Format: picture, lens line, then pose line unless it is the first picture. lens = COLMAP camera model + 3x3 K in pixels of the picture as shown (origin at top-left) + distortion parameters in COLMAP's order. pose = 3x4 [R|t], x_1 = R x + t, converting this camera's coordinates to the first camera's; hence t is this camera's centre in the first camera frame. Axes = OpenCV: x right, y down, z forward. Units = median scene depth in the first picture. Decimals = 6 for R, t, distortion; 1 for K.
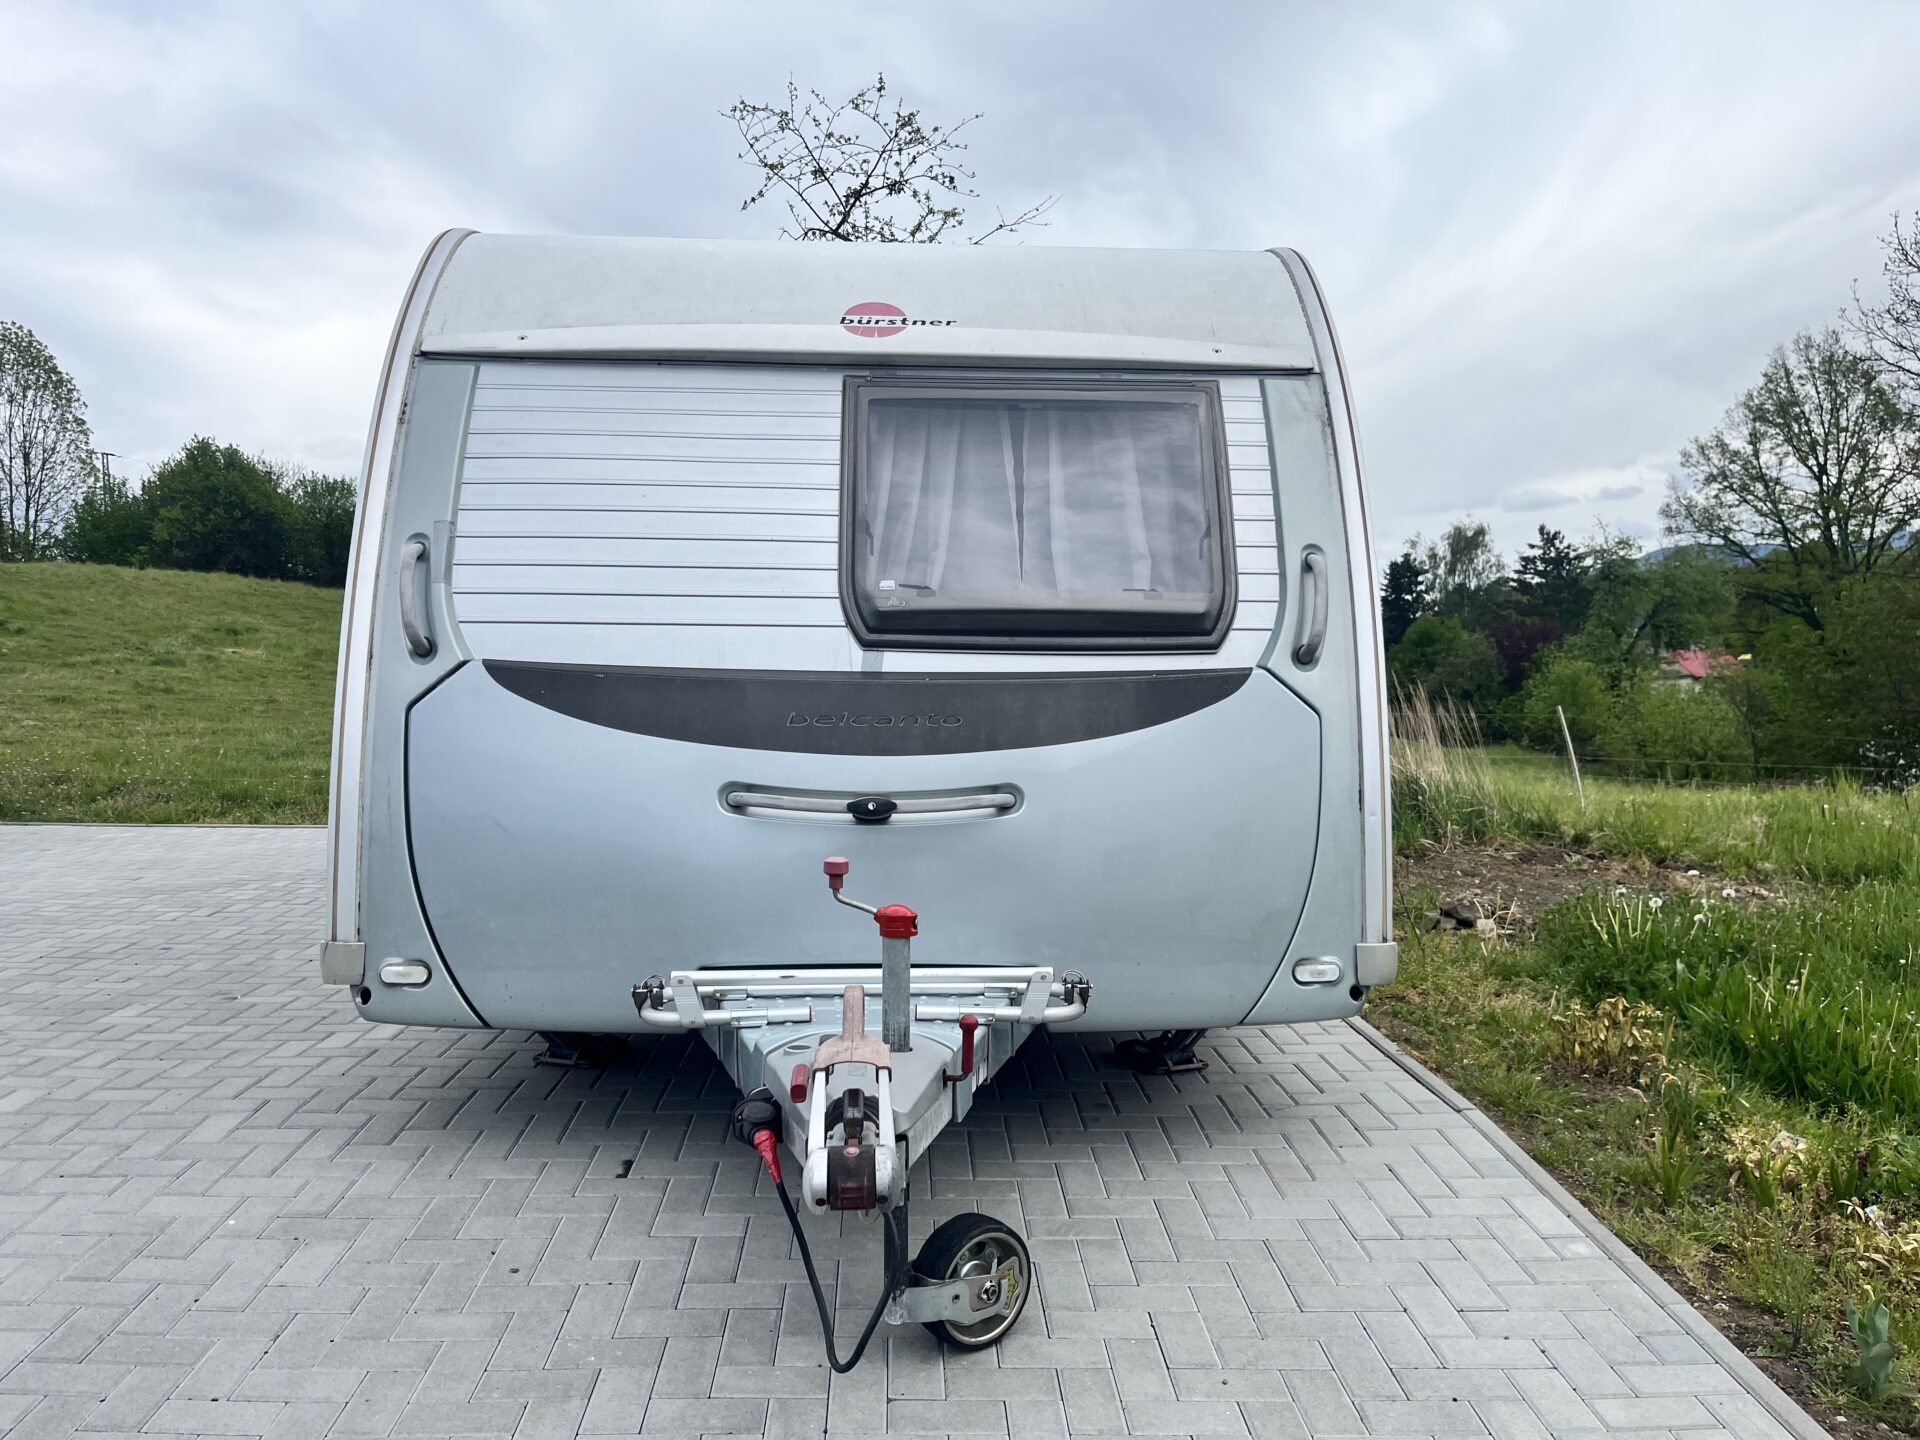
lens RADIAL K [[1467.9, 0, 949.8], [0, 1467.9, 723.2], [0, 0, 1]] dist [0.033215, -0.054325]
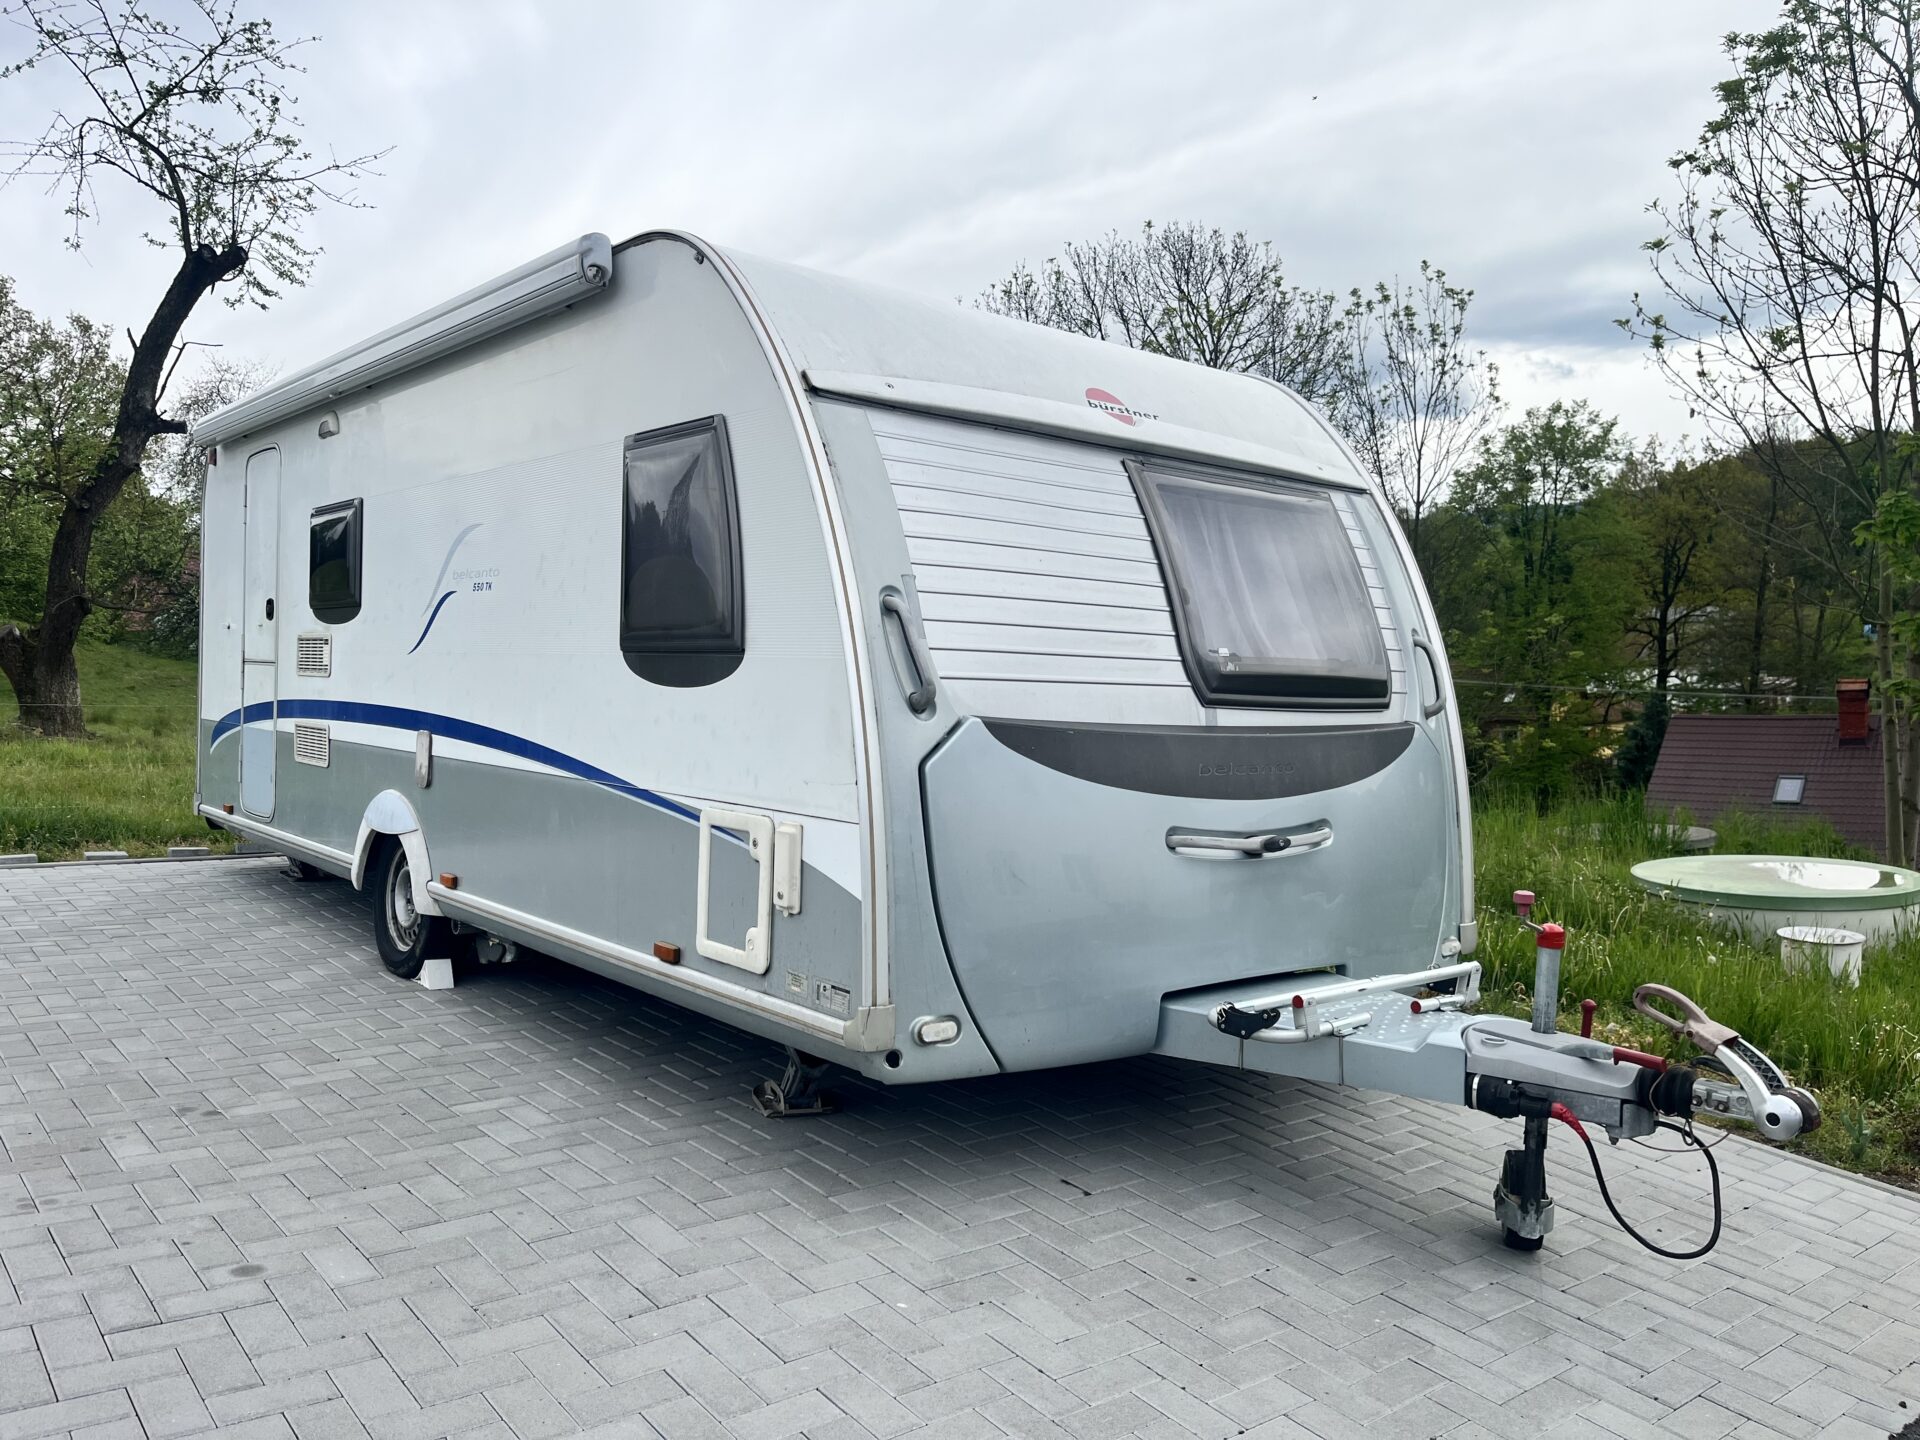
lens RADIAL K [[1461.5, 0, 942.1], [0, 1461.5, 724.4], [0, 0, 1]] dist [0.059926, -0.087303]
pose [[0.800612, -0.003245, 0.599174, -0.920354], [-0.008302, 0.999829, 0.016507, -0.053219], [-0.599125, -0.018190, 0.800449, 0.190002]]
